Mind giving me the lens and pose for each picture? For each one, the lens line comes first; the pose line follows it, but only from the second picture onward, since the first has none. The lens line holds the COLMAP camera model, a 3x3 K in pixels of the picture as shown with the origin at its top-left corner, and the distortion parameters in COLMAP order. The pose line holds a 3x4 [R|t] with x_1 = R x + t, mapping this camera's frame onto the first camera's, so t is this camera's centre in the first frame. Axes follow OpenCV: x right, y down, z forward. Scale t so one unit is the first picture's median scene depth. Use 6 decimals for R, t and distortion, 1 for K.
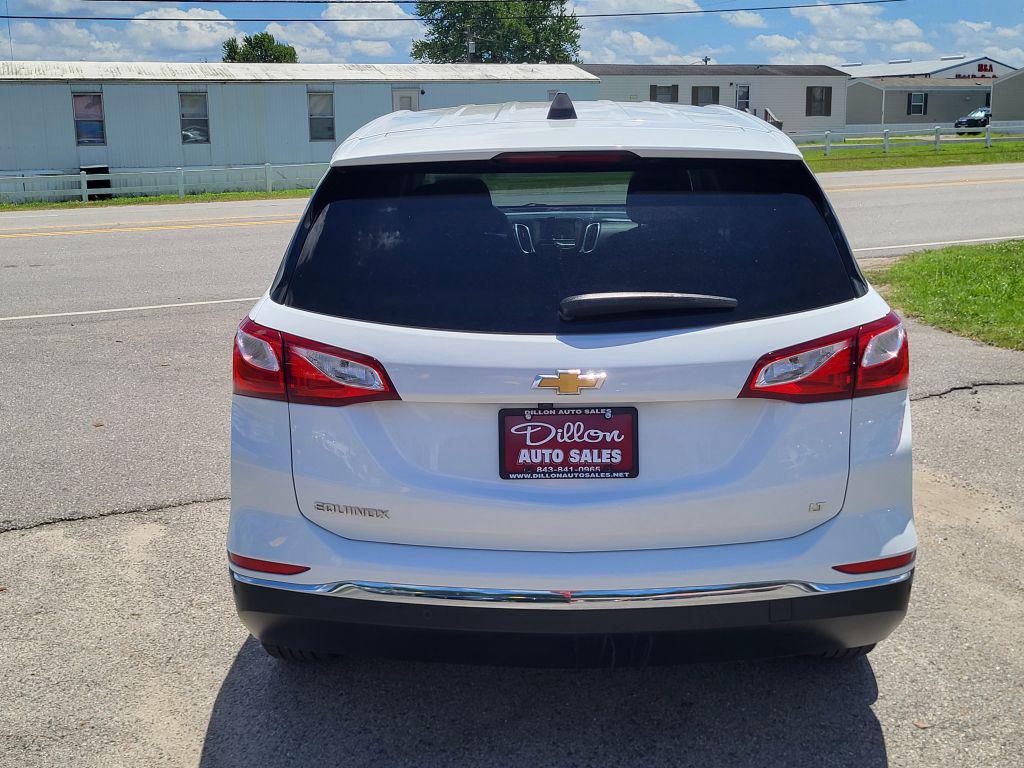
lens RADIAL K [[1146.1, 0, 556.4], [0, 1146.1, 387.0], [0, 0, 1]] dist [0.026446, 0.000000]
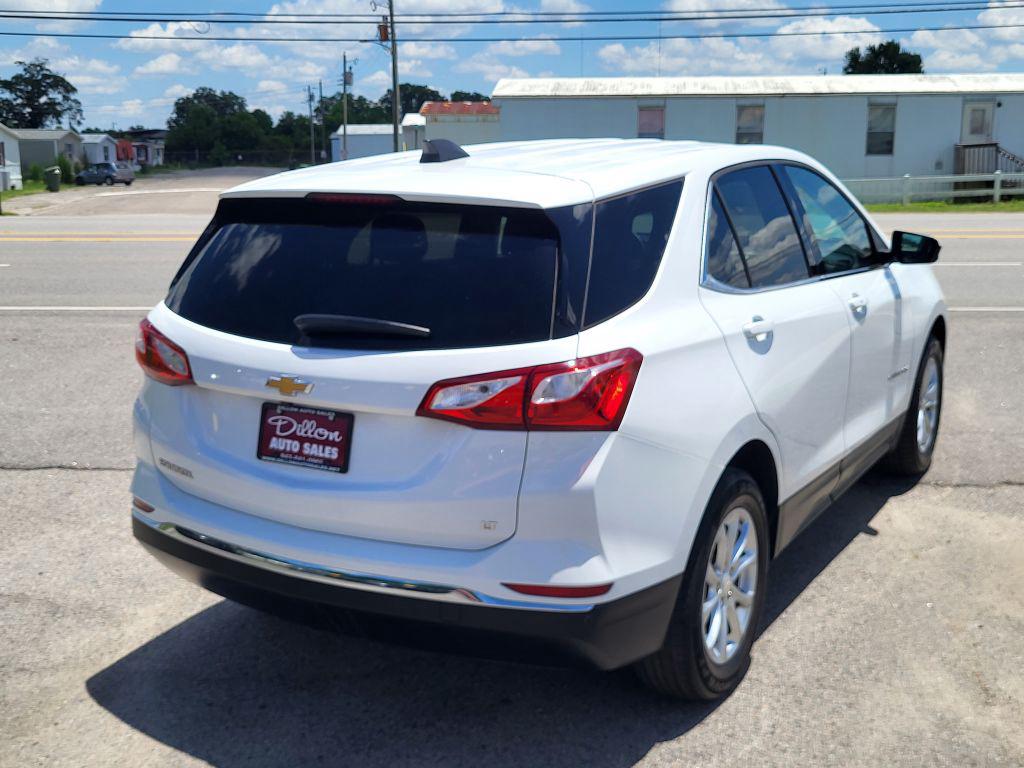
lens RADIAL K [[1146.1, 0, 512.6], [0, 1146.1, 388.3], [0, 0, 1]] dist [0.026446, 0.000000]
pose [[0.885782, 0.113743, -0.449948, 0.734423], [-0.118486, 0.992798, 0.017715, -0.048410], [0.448722, 0.037621, 0.892879, 0.028201]]
